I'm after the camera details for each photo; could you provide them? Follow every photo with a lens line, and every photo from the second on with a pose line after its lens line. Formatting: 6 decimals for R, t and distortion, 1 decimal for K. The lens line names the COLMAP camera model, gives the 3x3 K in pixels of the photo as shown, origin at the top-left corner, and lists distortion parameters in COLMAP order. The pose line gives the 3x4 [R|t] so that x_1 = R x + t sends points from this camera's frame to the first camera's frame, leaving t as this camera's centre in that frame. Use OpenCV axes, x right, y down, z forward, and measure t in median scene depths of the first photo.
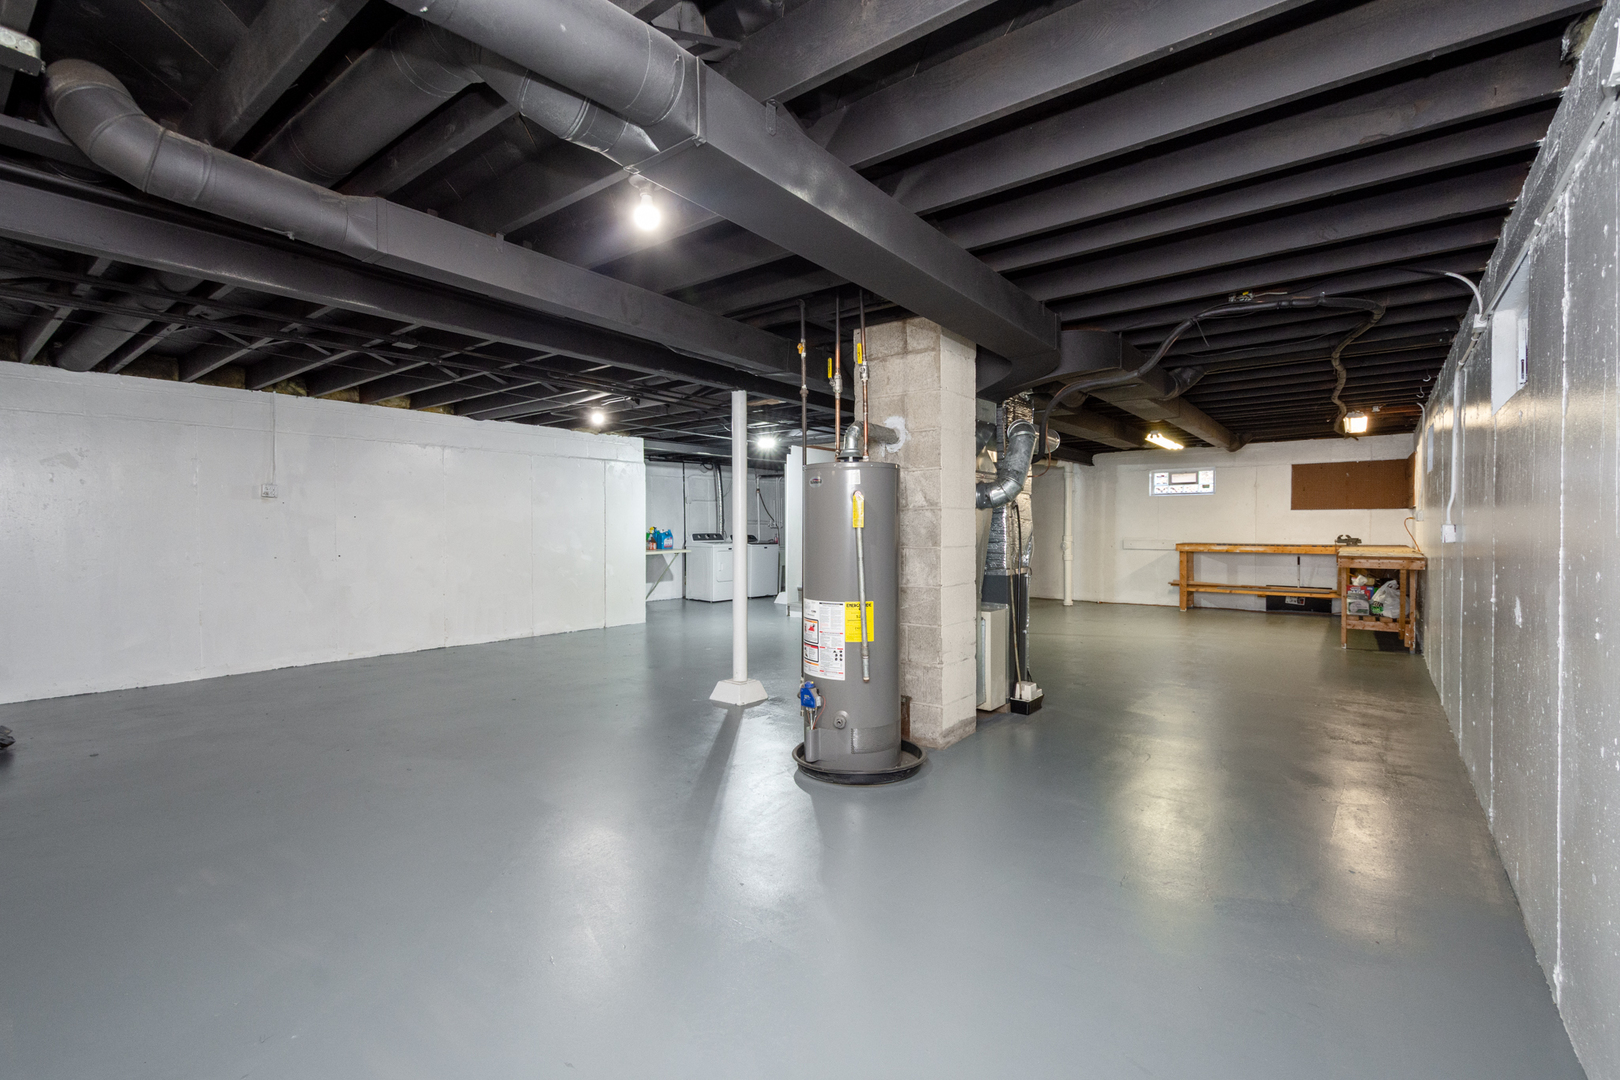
lens RADIAL K [[719.1, 0, 806.9], [0, 719.1, 535.3], [0, 0, 1]] dist [-0.000899, -0.000066]
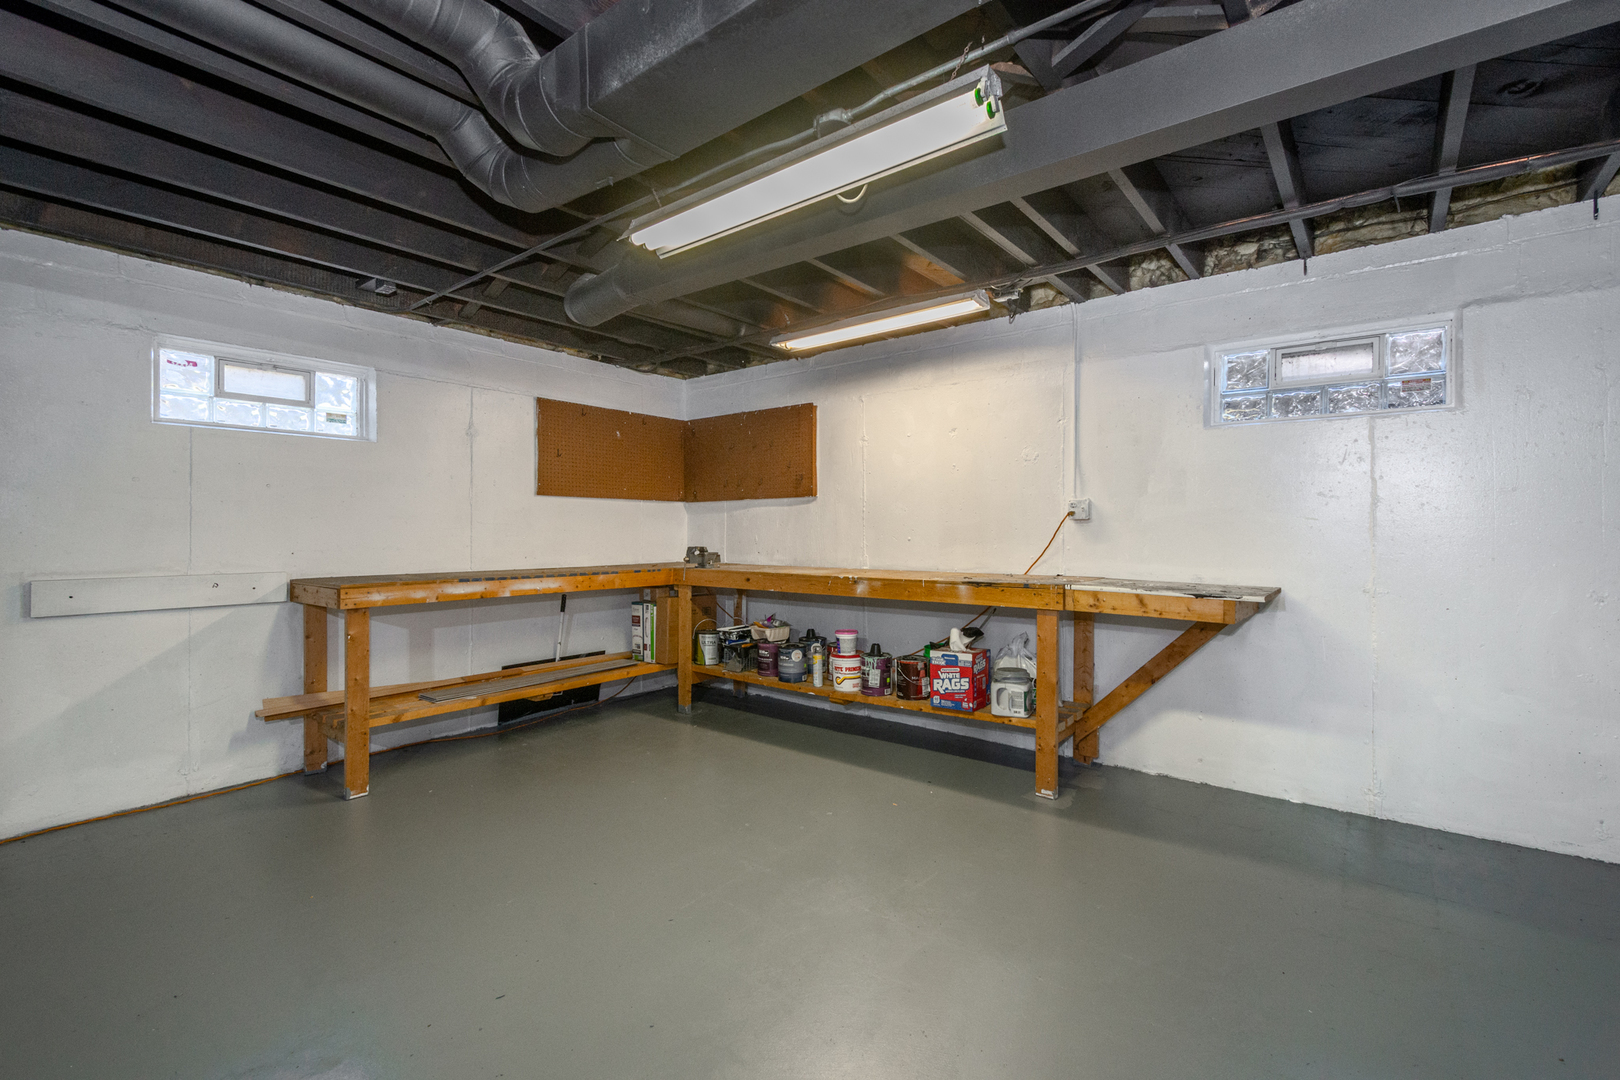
lens RADIAL K [[719.1, 0, 807.3], [0, 719.1, 542.7], [0, 0, 1]] dist [-0.000899, -0.000066]
pose [[0.021233, 0.006974, 0.999750, 0.206302], [0.025837, 0.999638, -0.007522, 0.001728], [-0.999441, 0.025990, 0.021045, 0.762906]]
